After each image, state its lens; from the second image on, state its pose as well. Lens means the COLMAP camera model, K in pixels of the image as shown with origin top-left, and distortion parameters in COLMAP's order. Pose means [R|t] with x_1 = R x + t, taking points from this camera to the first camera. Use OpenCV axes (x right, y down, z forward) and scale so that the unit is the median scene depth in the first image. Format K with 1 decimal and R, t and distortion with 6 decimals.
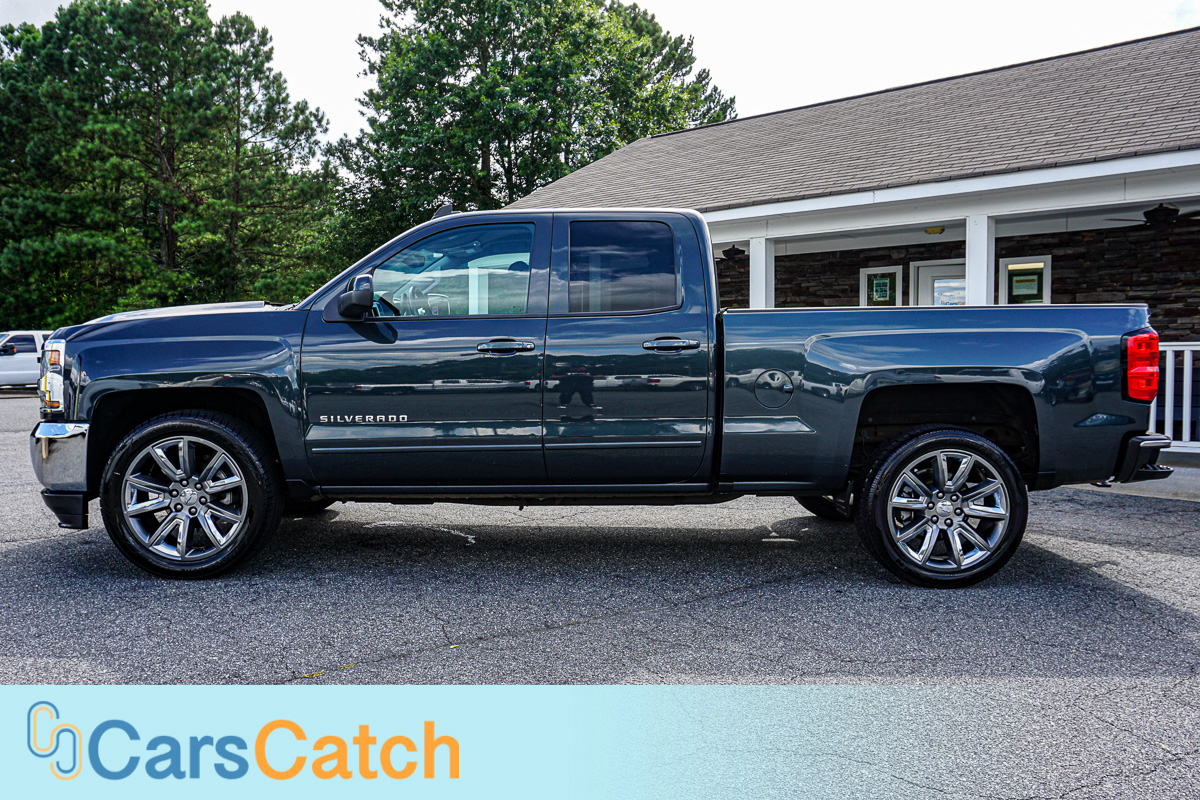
lens RADIAL K [[954.5, 0, 600.0], [0, 954.5, 400.0], [0, 0, 1]] dist [-0.011967, -0.000262]
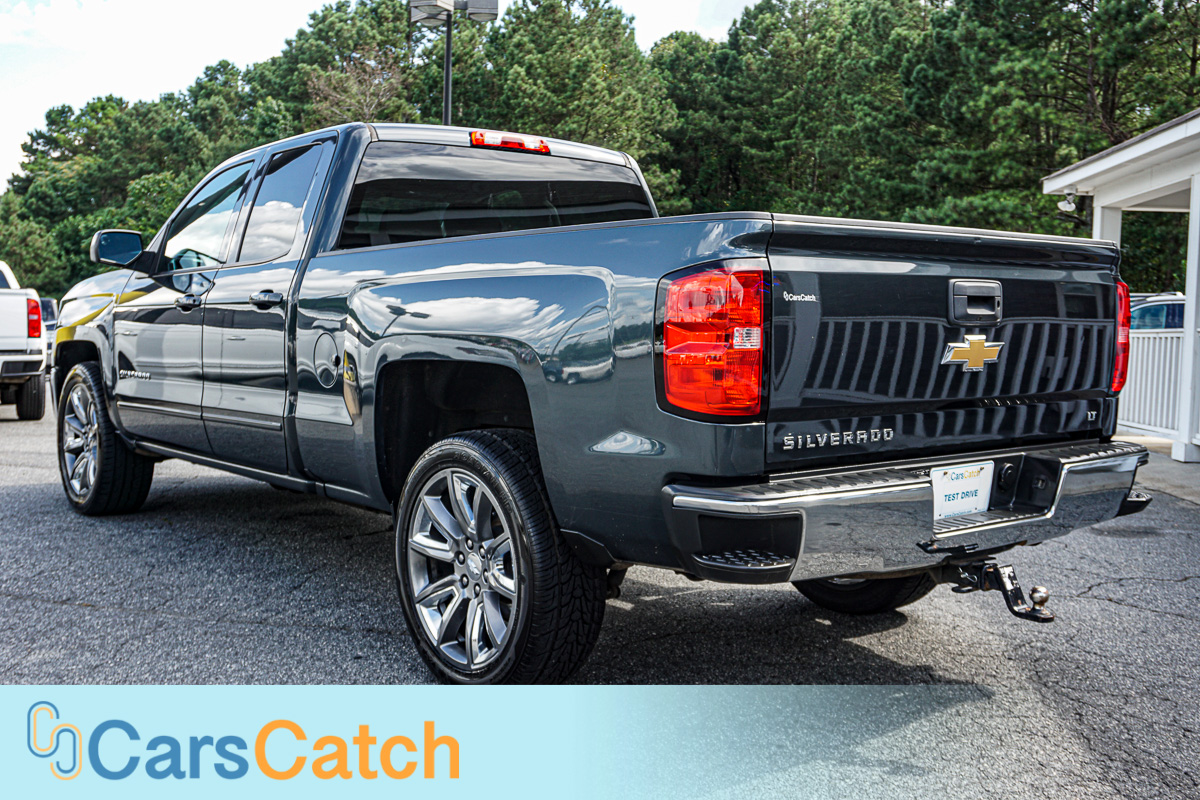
lens RADIAL K [[1212.6, 0, 600.0], [0, 1212.6, 400.0], [0, 0, 1]] dist [-0.002404, 0.007641]
pose [[0.604132, 0.060093, -0.794615, 0.124006], [-0.061277, 0.997703, 0.028864, -0.002047], [0.794525, 0.031254, 0.606427, 0.073636]]
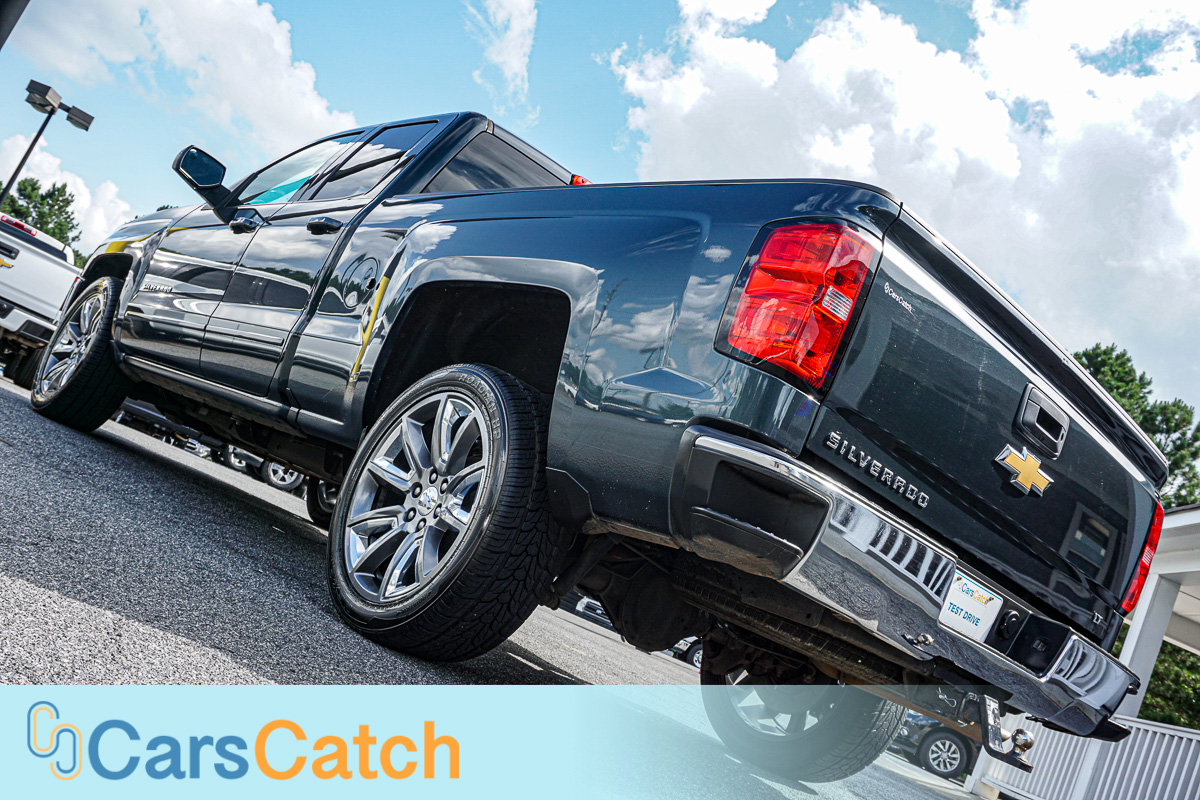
lens RADIAL K [[1114.5, 0, 600.0], [0, 1114.5, 400.0], [0, 0, 1]] dist [-0.005843, -0.005879]
pose [[0.595639, 0.116879, -0.794703, 0.112666], [-0.433219, 0.879875, -0.195297, 0.017849], [0.676414, 0.460607, 0.574722, 0.083266]]
